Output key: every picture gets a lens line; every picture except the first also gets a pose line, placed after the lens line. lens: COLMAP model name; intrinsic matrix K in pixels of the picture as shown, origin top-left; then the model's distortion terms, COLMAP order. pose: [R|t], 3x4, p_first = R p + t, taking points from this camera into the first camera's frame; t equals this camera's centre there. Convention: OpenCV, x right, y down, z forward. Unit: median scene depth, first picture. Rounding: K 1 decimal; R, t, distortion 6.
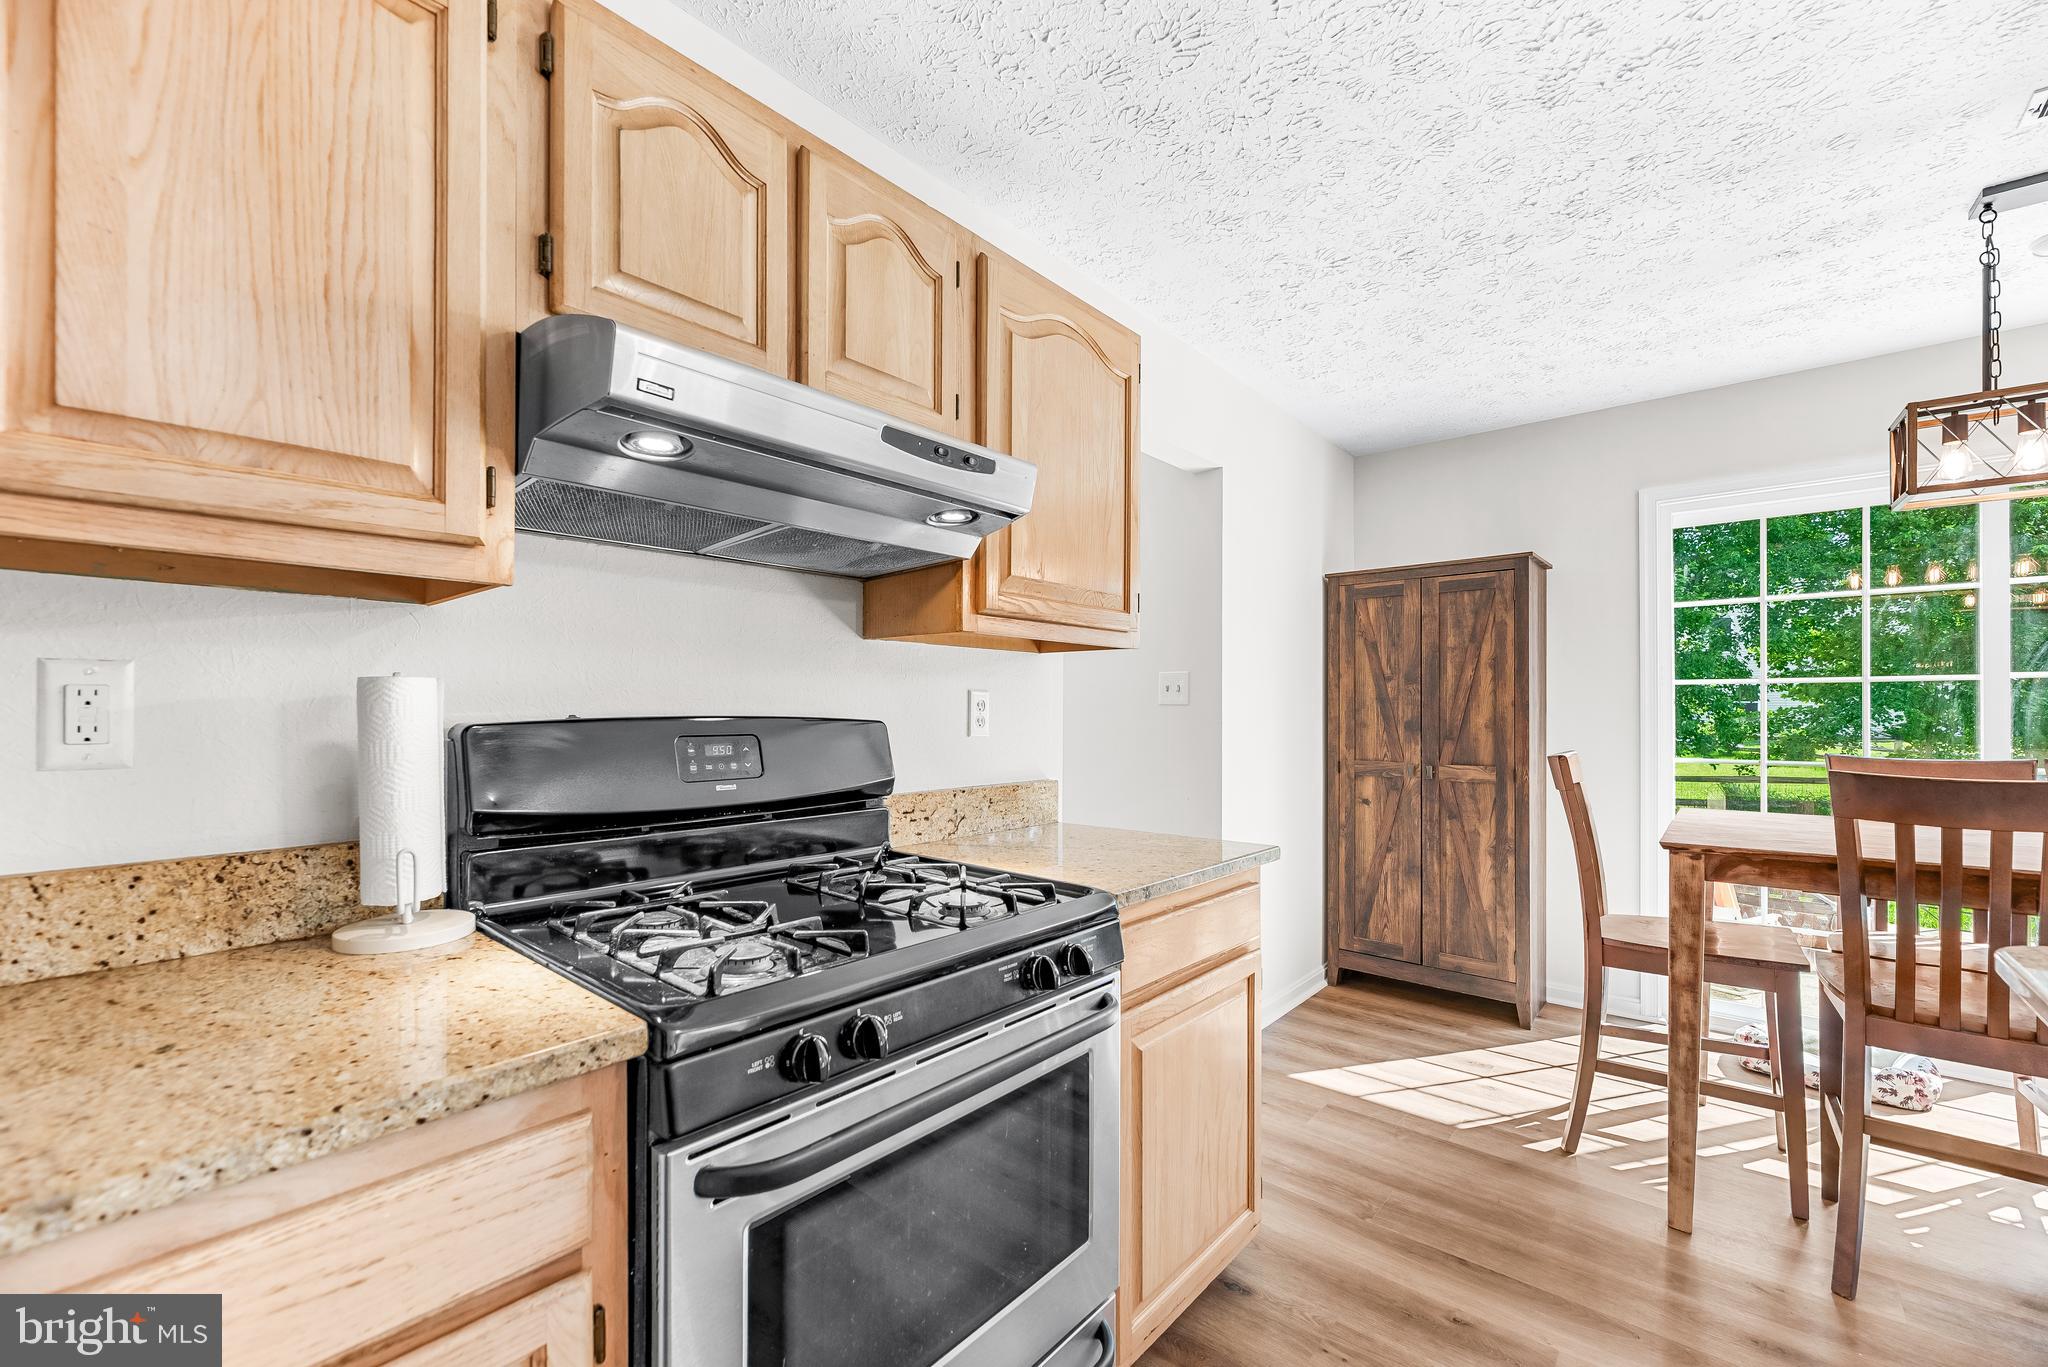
lens RADIAL K [[830.6, 0, 1012.7], [0, 830.6, 708.6], [0, 0, 1]] dist [-0.003603, -0.000390]
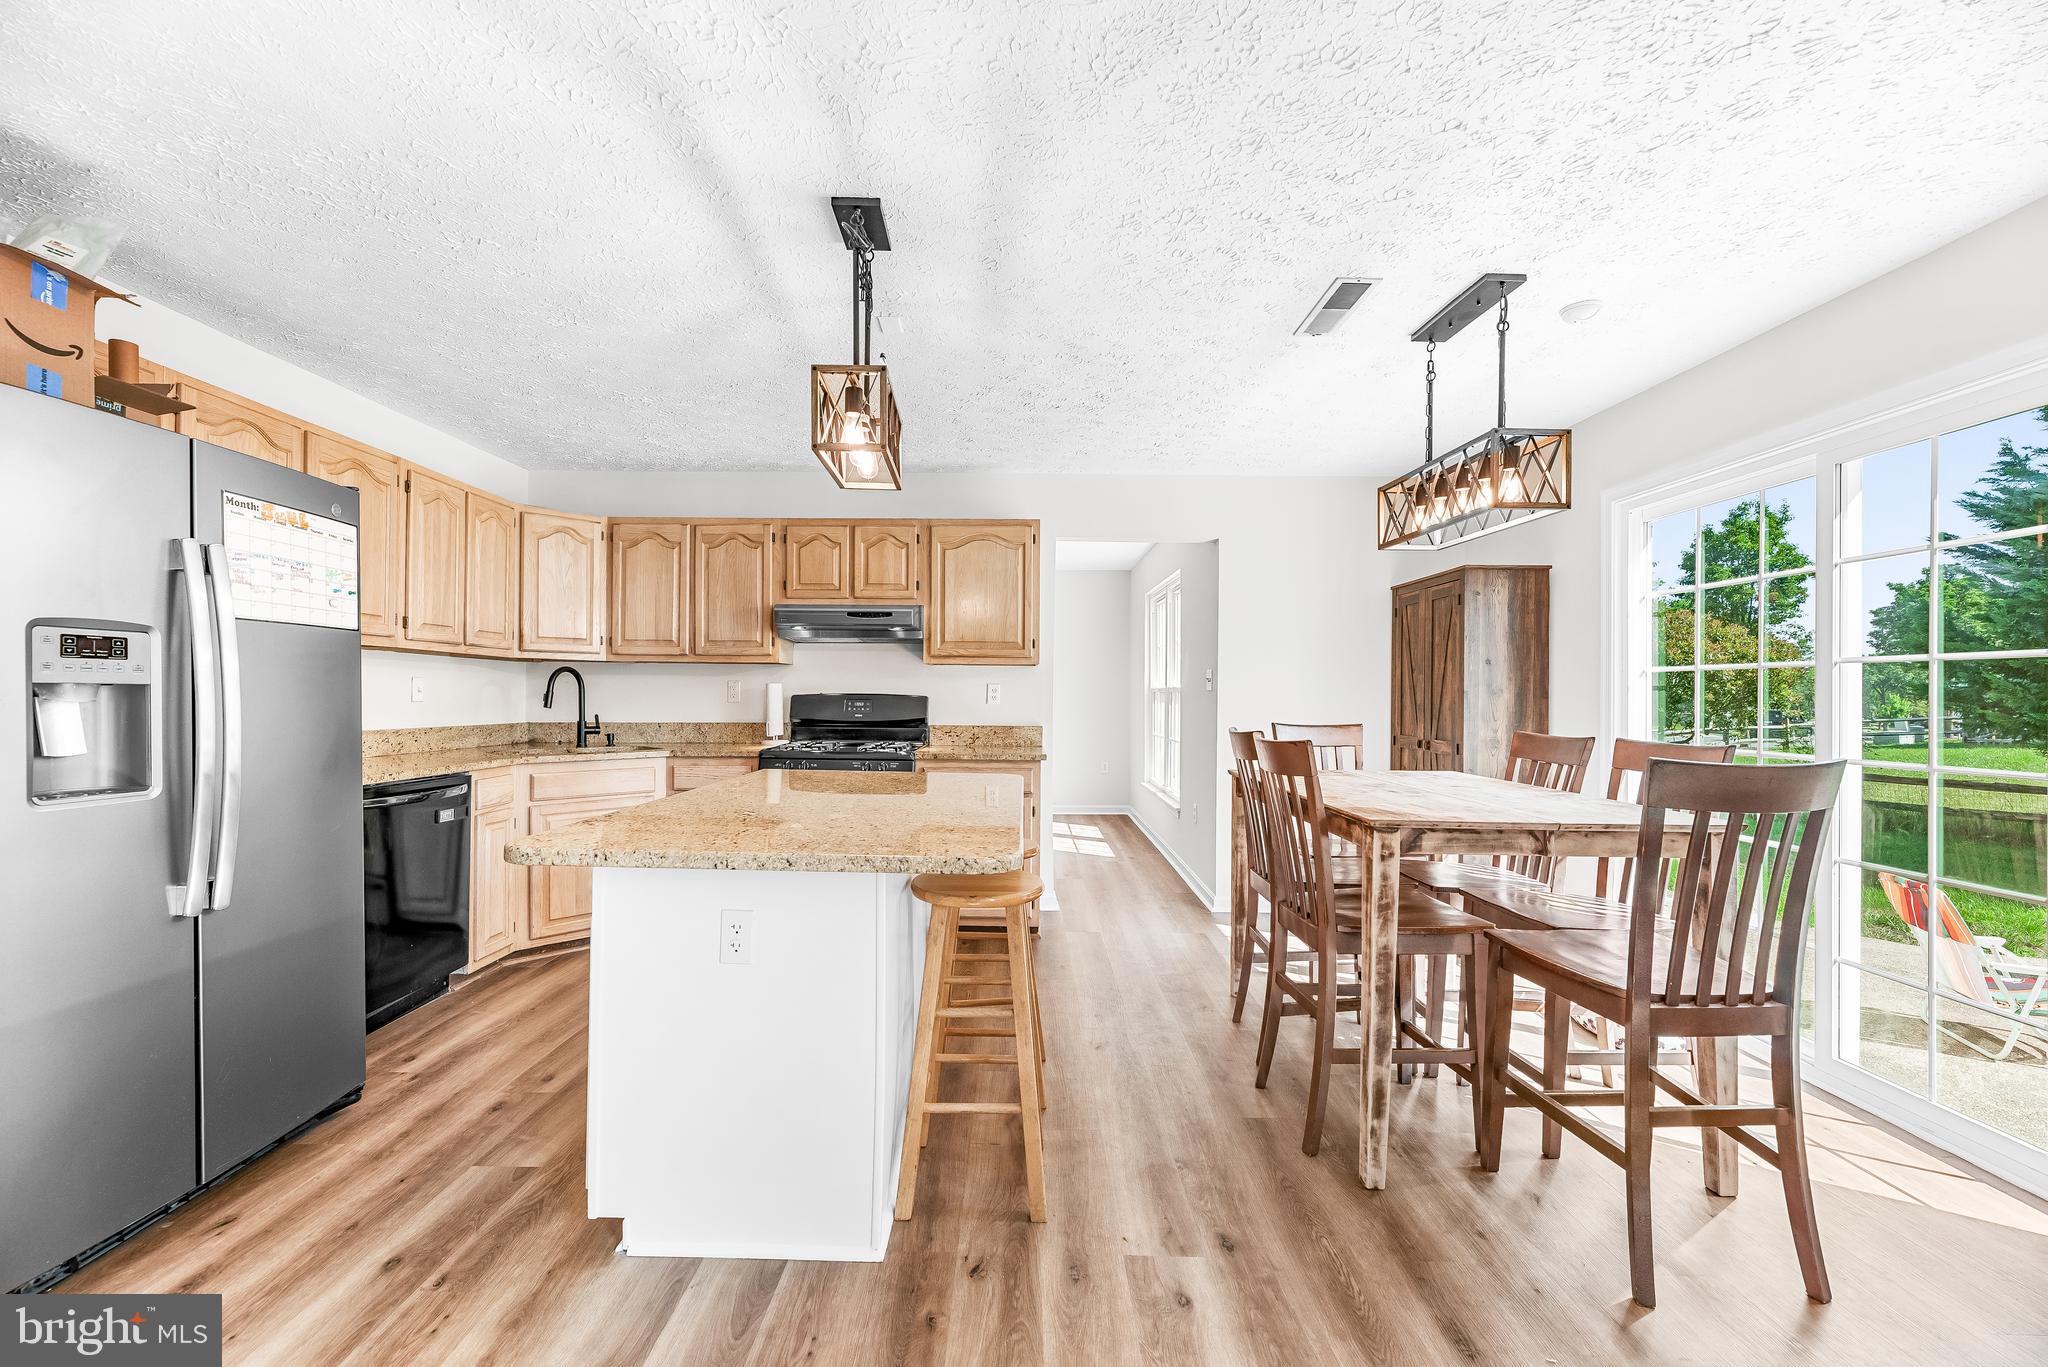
lens RADIAL K [[831.9, 0, 1012.9], [0, 831.9, 692.4], [0, 0, 1]] dist [-0.000215, -0.000194]
pose [[0.652444, 0.003235, -0.757830, 1.173663], [-0.005078, 0.999987, -0.000103, 0.000855], [0.757820, 0.003915, 0.652452, -0.308876]]
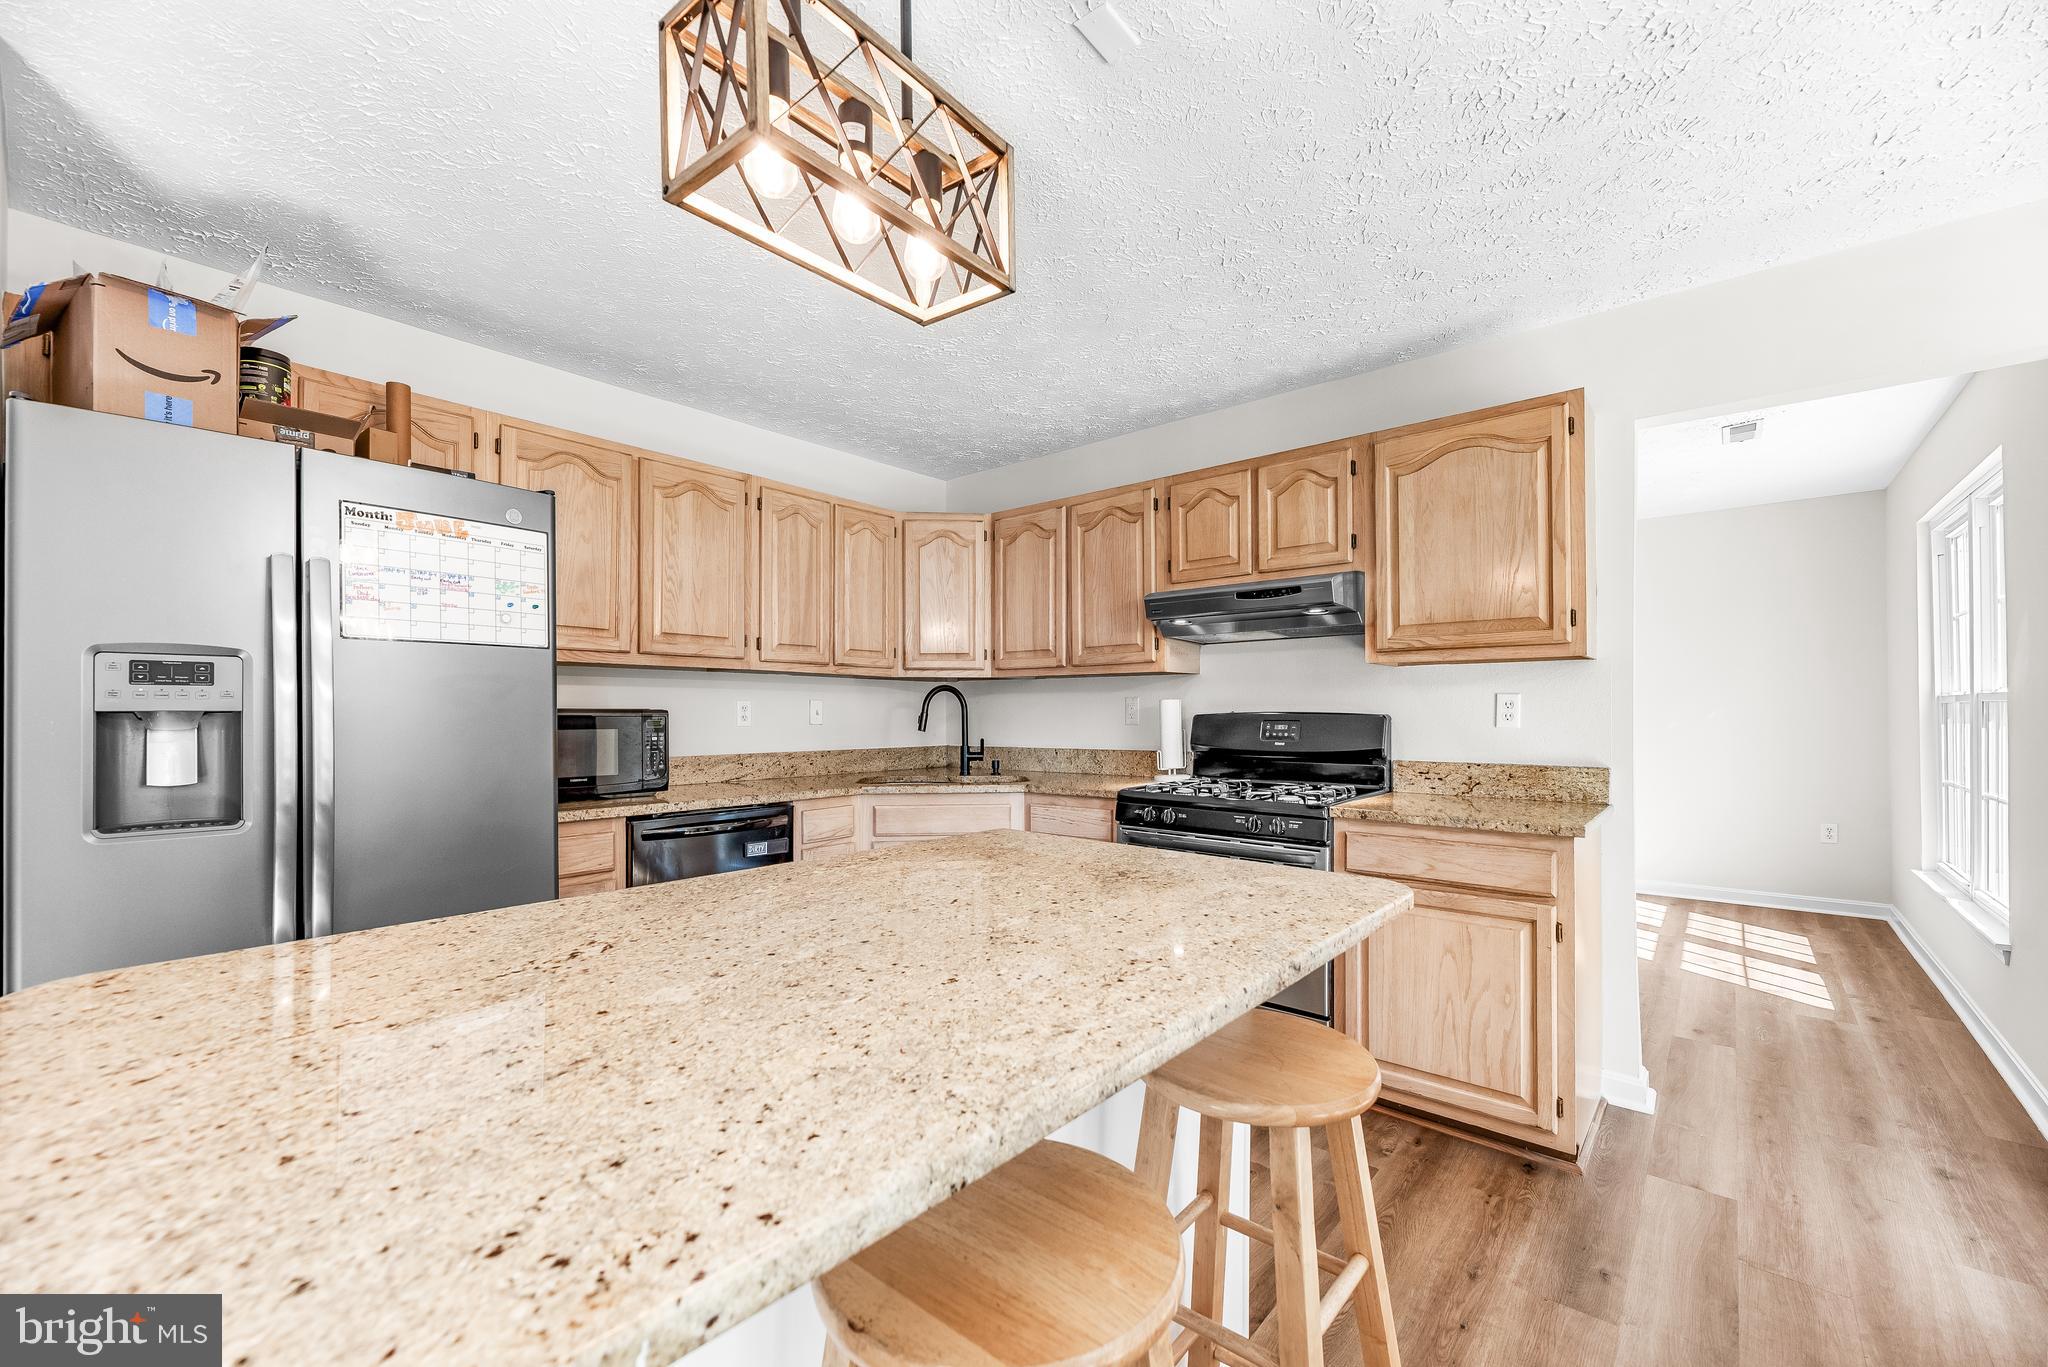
lens RADIAL K [[833.0, 0, 1012.4], [0, 833.0, 707.6], [0, 0, 1]] dist [-0.000954, 0.000004]
pose [[0.009138, -0.004661, -0.999947, 0.884574], [0.006203, 0.999970, -0.004605, 0.001448], [0.999939, -0.006161, 0.009167, 0.123113]]
